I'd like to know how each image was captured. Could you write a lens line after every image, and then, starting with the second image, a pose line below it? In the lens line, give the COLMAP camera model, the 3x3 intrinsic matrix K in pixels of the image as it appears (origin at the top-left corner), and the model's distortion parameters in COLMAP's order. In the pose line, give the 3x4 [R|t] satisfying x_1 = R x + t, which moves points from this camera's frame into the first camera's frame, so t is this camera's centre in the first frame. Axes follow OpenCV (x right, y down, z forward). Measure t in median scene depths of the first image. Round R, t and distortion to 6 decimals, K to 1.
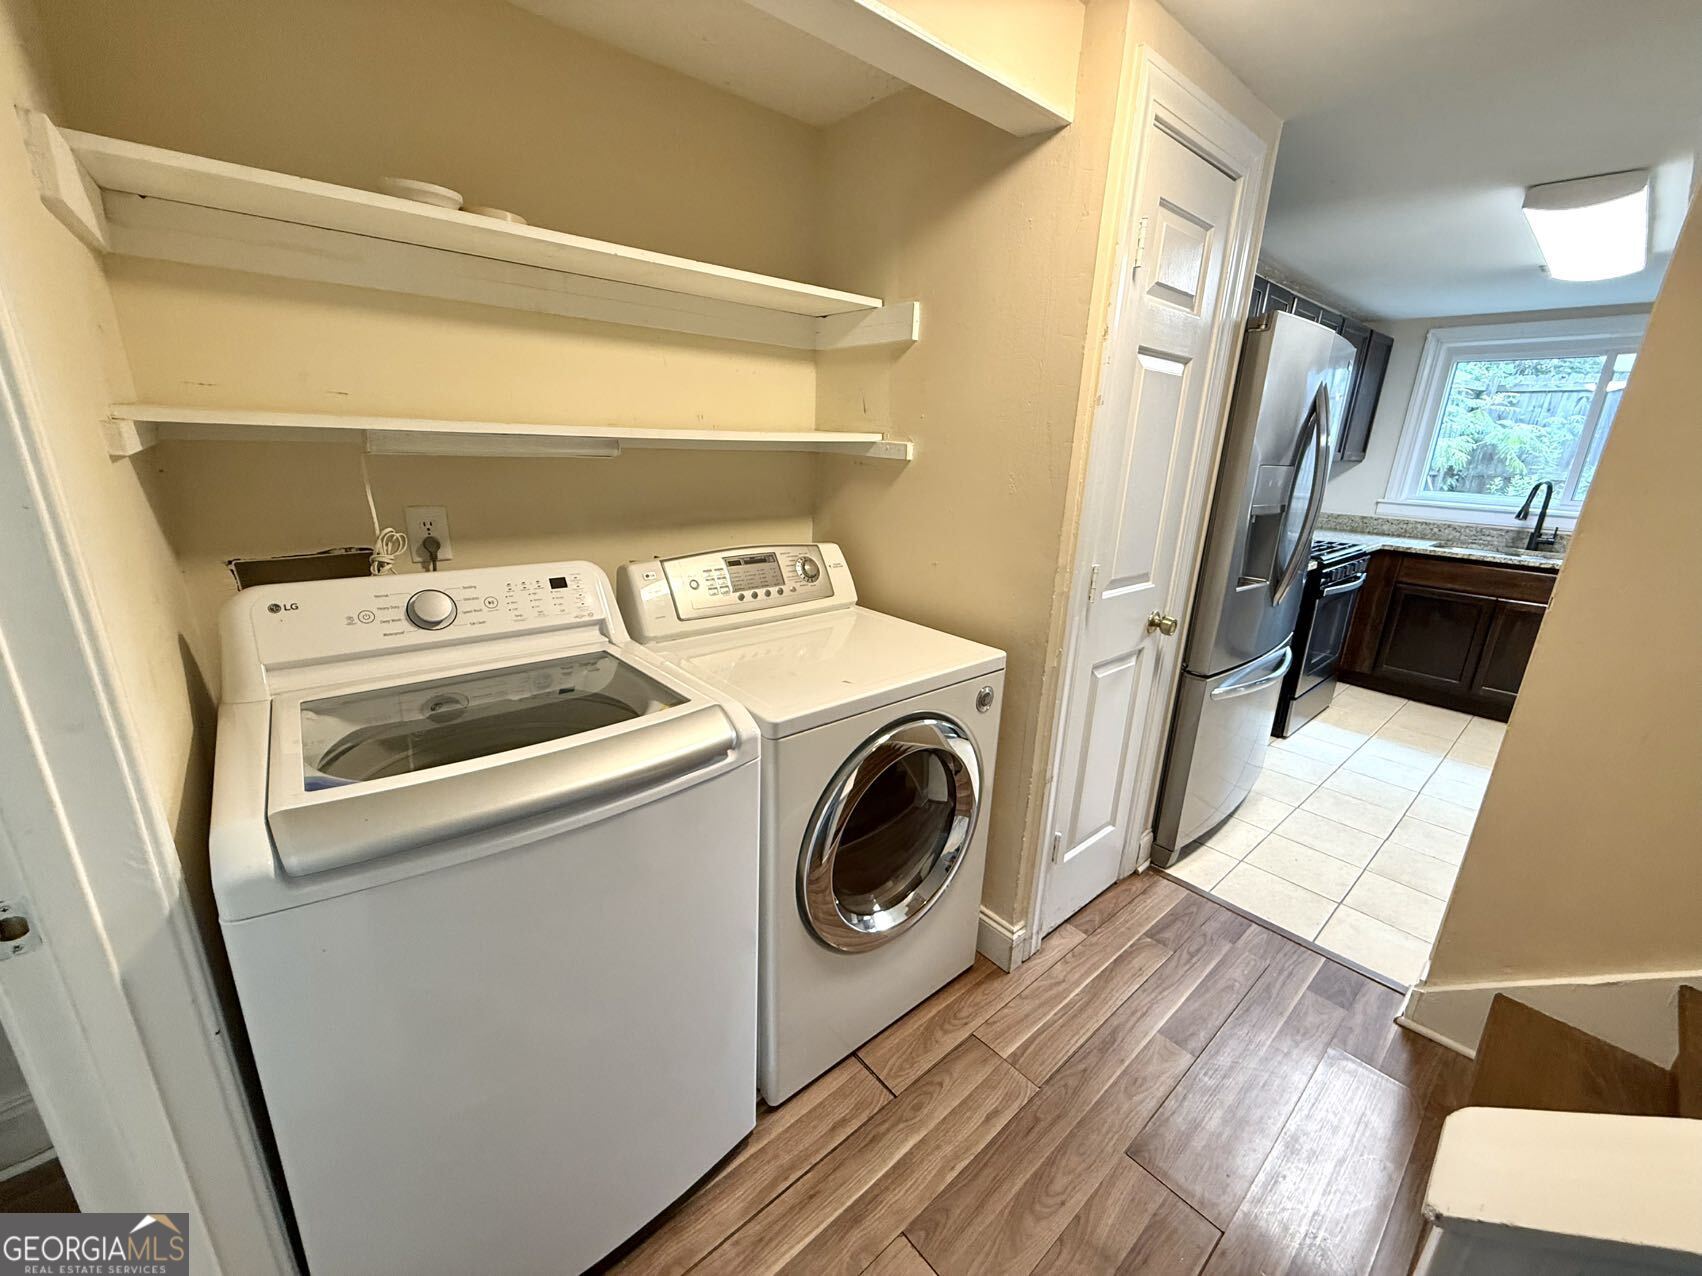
lens RADIAL K [[681.3, 0, 845.9], [0, 681.3, 635.4], [0, 0, 1]] dist [-0.001105, -0.000268]
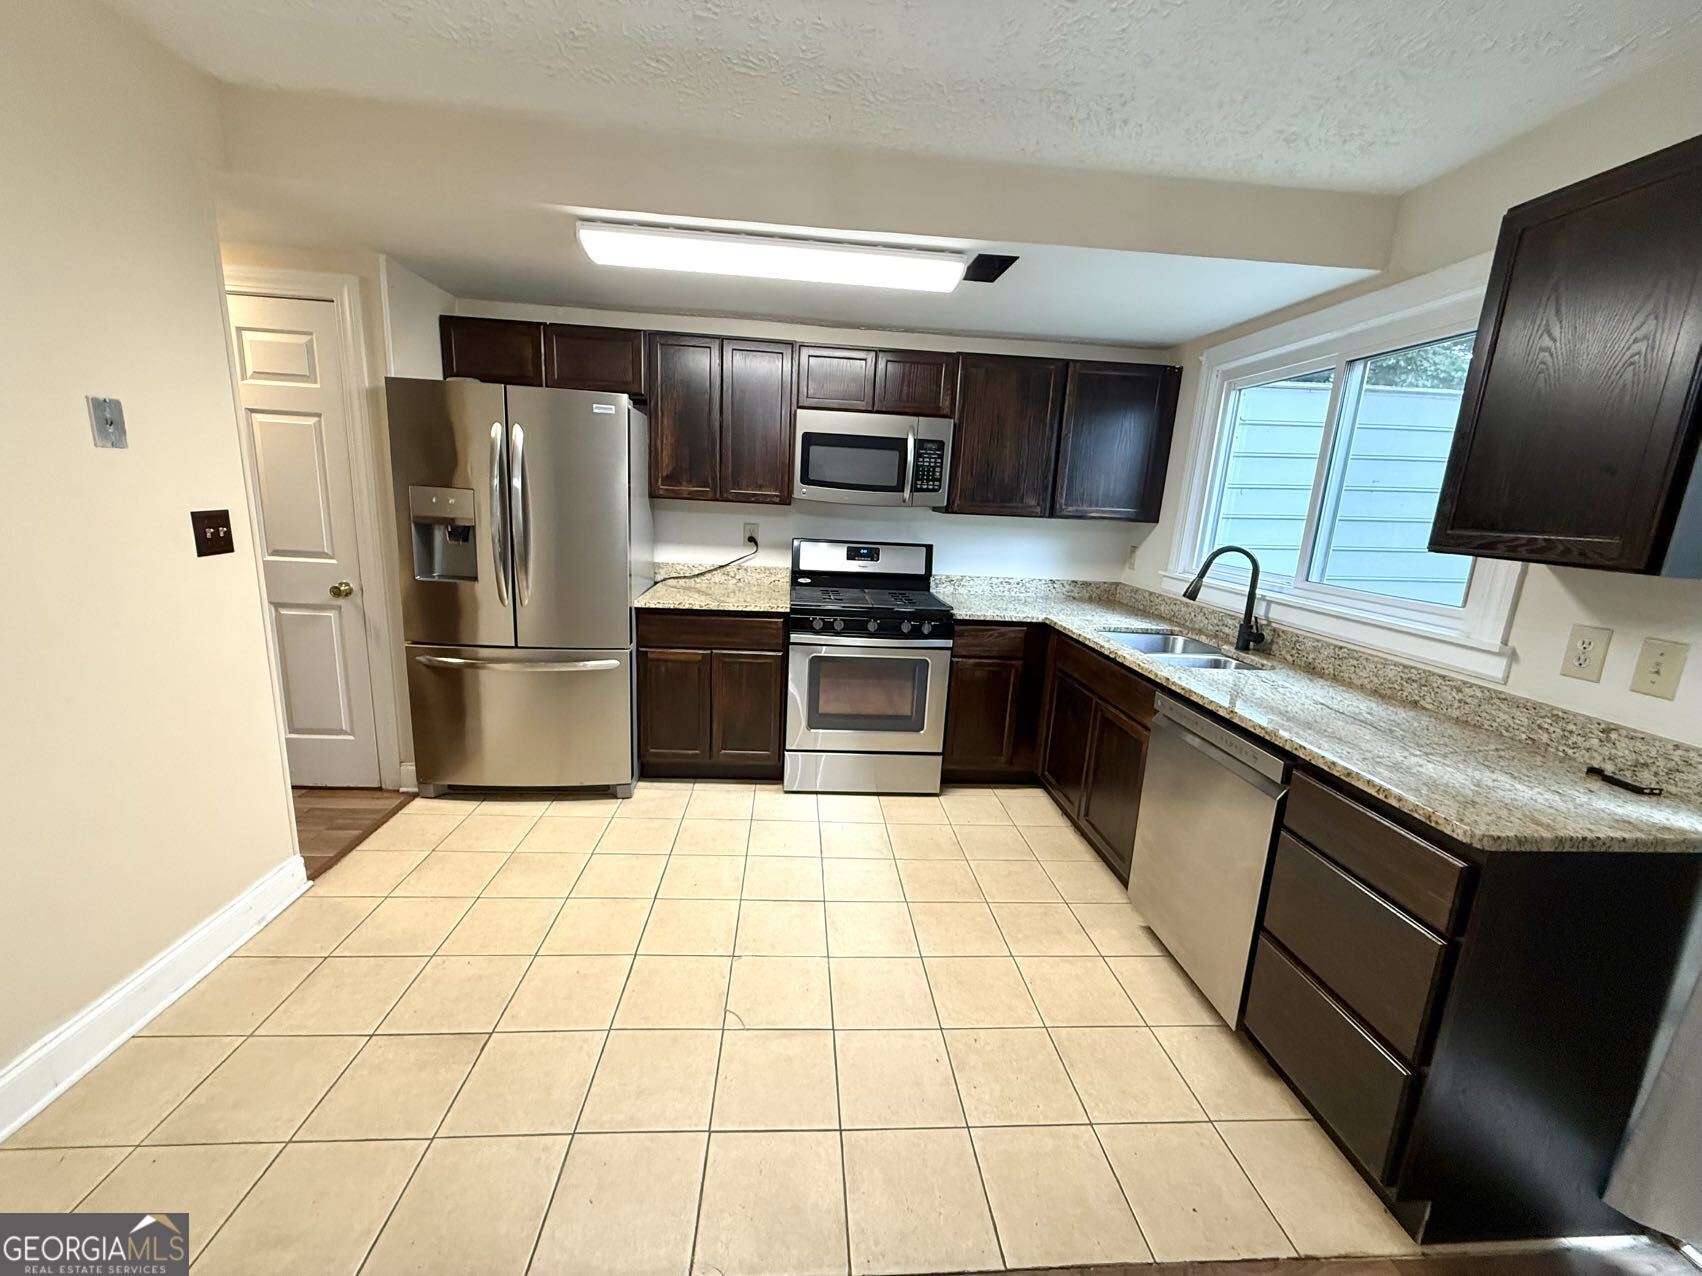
lens RADIAL K [[681.3, 0, 845.9], [0, 681.3, 635.4], [0, 0, 1]] dist [-0.001105, -0.000268]
pose [[0.795824, 0.123390, -0.592823, 1.813437], [-0.191786, 0.979978, -0.053487, -0.041577], [0.574354, 0.156261, 0.803554, 0.379797]]
